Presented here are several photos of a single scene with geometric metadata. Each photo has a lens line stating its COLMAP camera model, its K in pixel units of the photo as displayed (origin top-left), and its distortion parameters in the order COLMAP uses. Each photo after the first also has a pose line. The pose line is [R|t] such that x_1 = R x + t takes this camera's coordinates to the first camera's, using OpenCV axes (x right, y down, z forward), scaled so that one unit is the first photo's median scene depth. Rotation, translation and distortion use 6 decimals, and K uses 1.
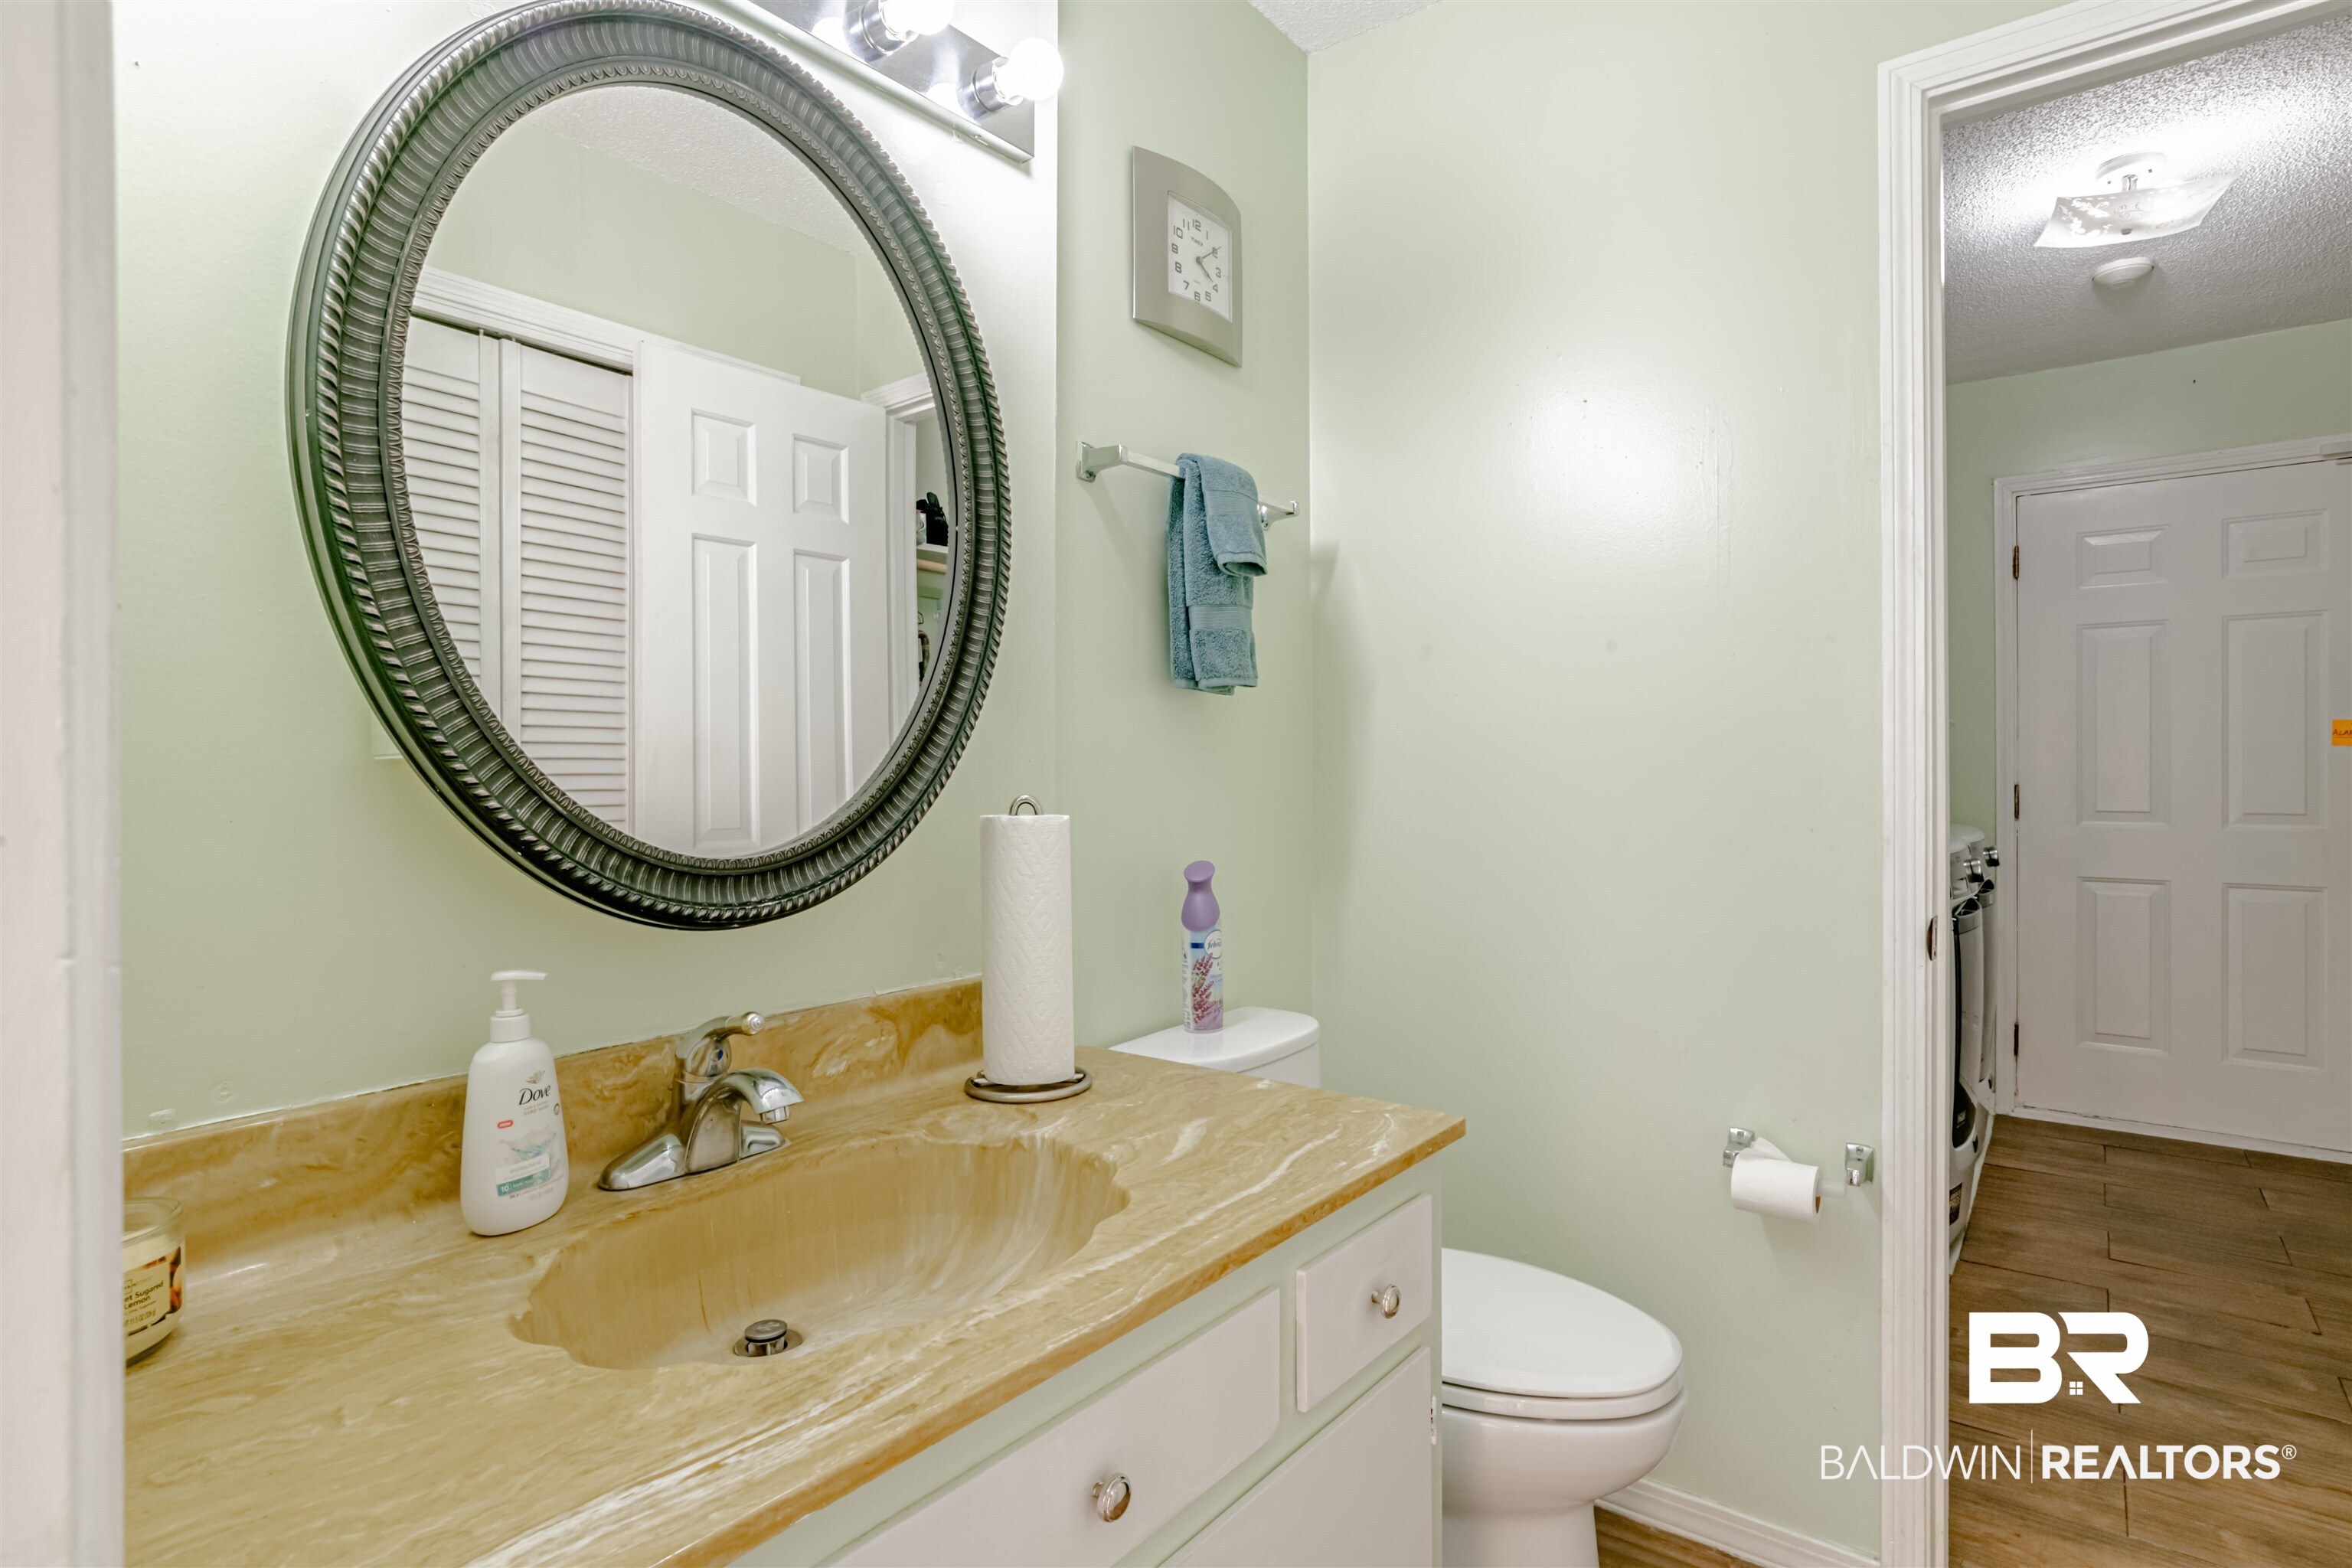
lens RADIAL K [[1198.9, 0, 1166.3], [0, 1198.9, 777.1], [0, 0, 1]] dist [-0.003932, 0.006214]
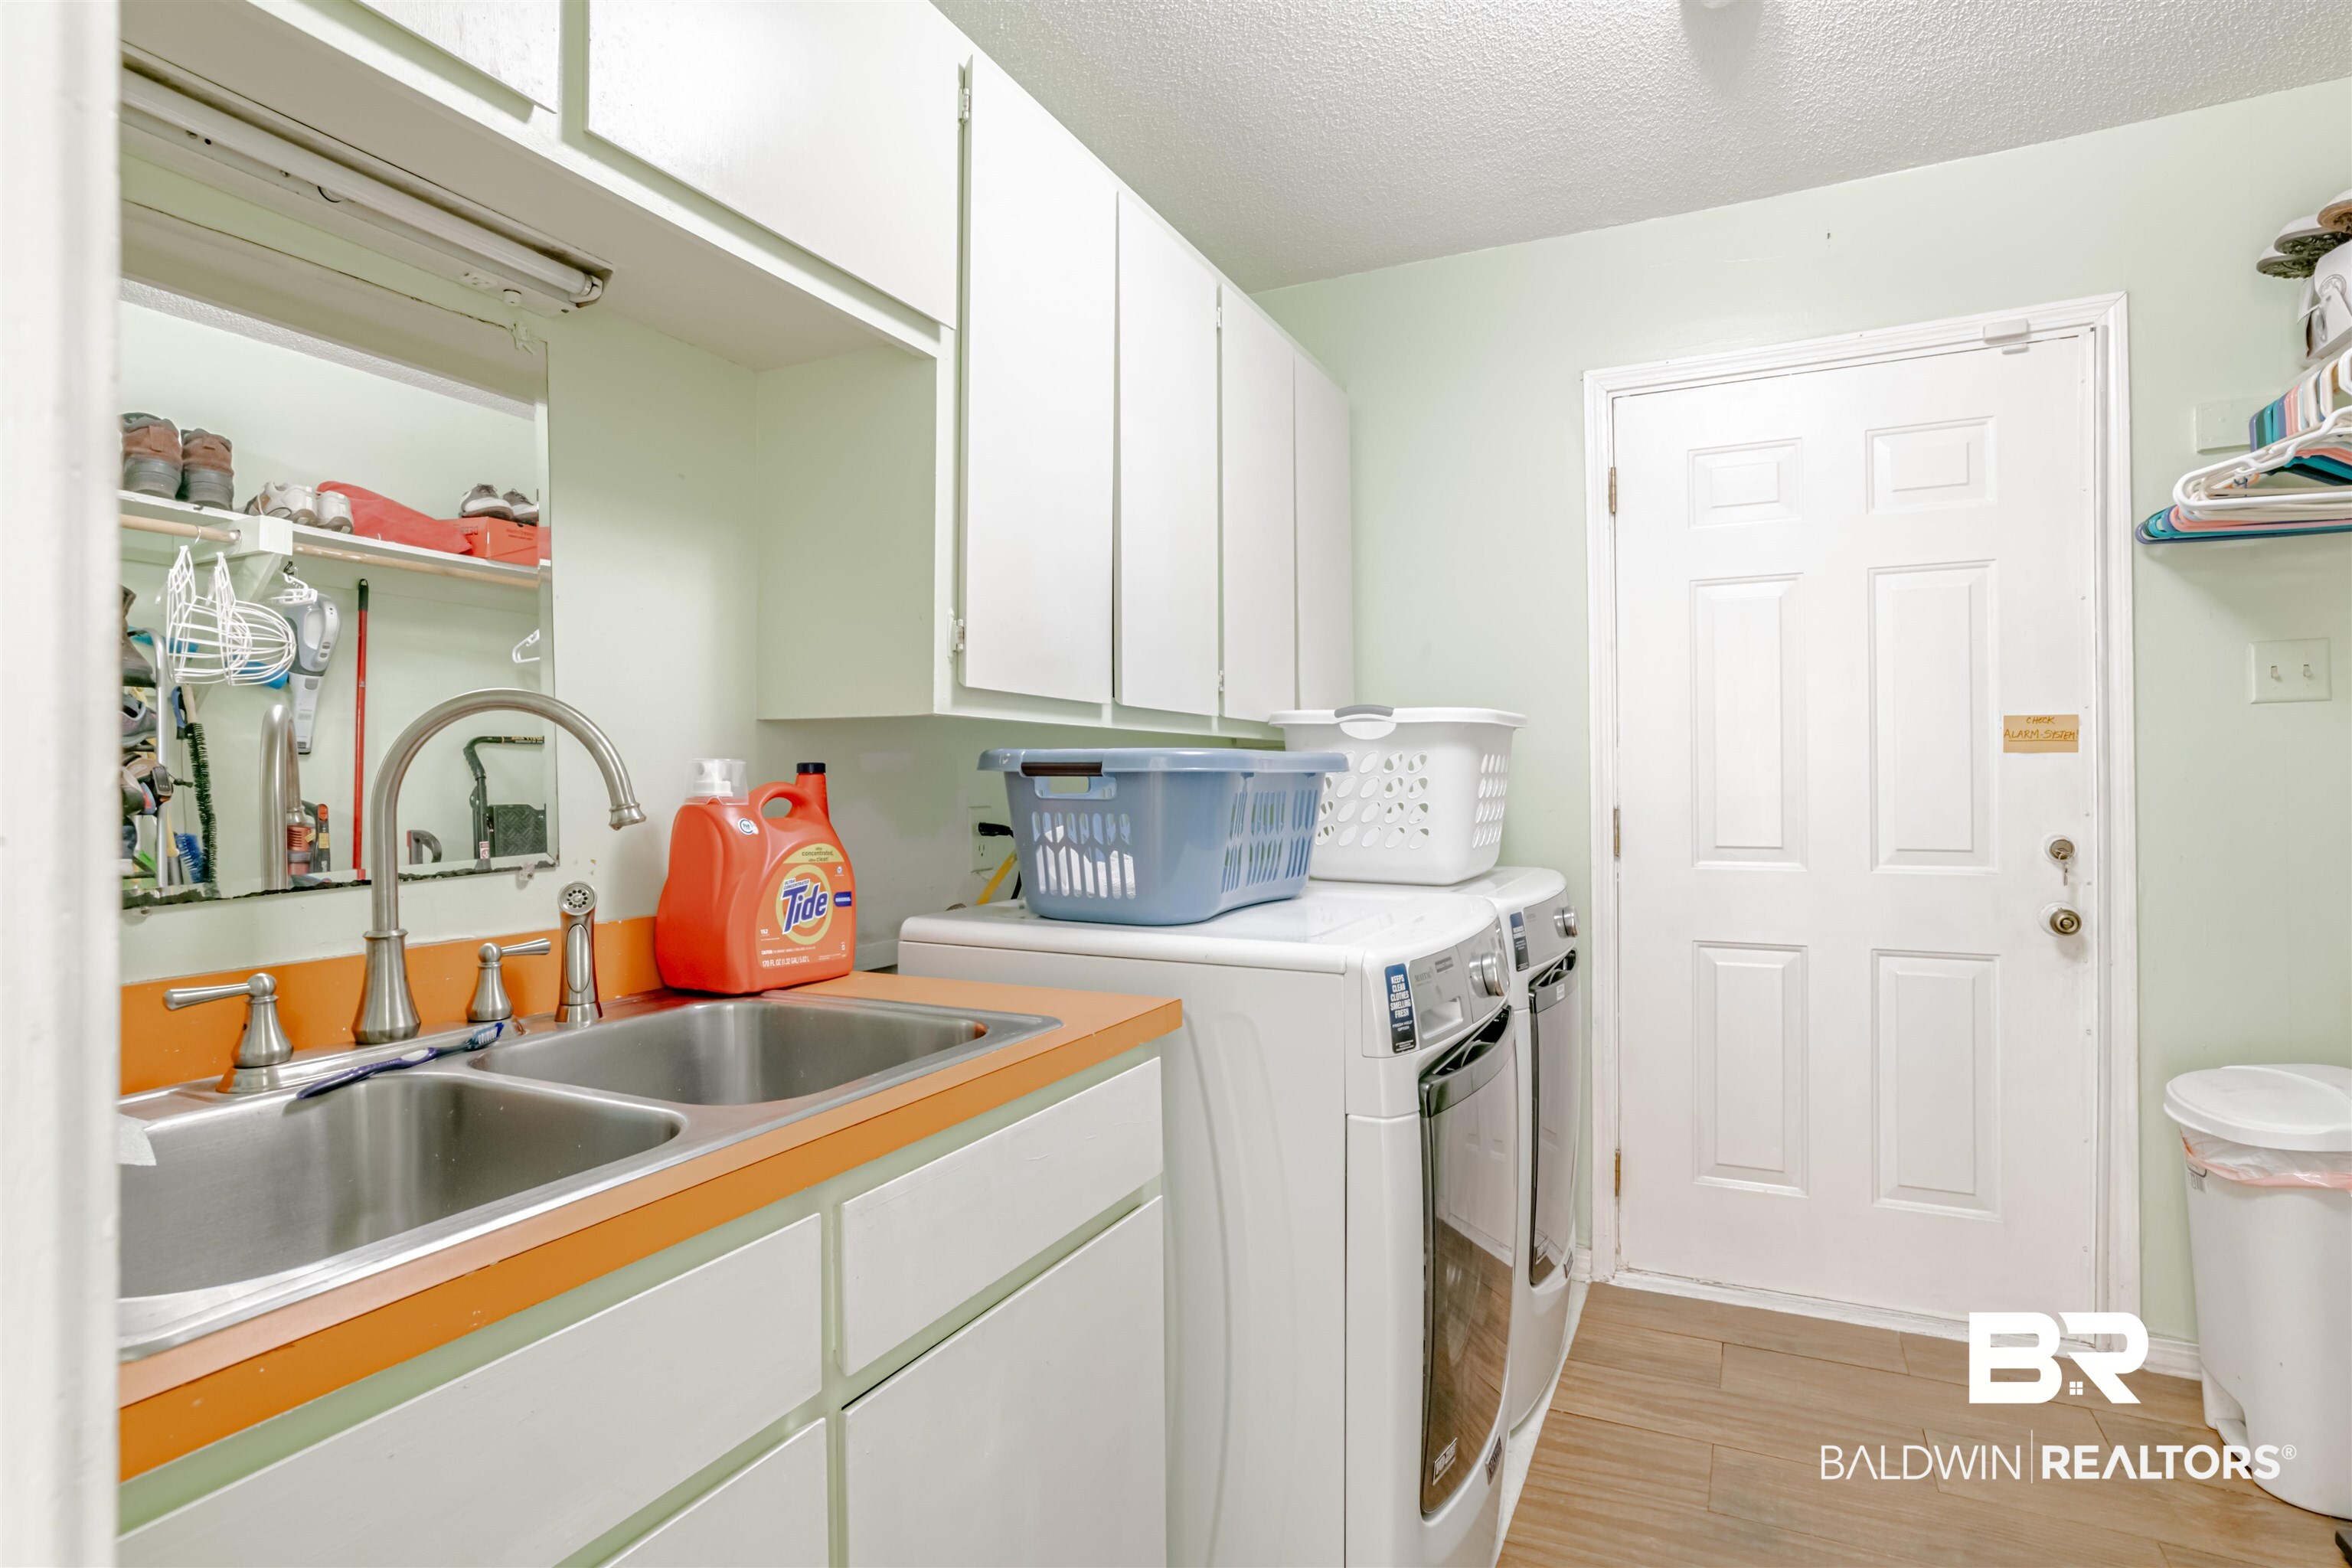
lens RADIAL K [[1198.9, 0, 1182.5], [0, 1198.9, 783.2], [0, 0, 1]] dist [-0.003932, 0.006214]
pose [[0.980261, -0.006702, 0.197595, 0.342415], [0.007355, 0.999970, -0.002571, -0.009266], [-0.197572, 0.003973, 0.980280, 0.386301]]
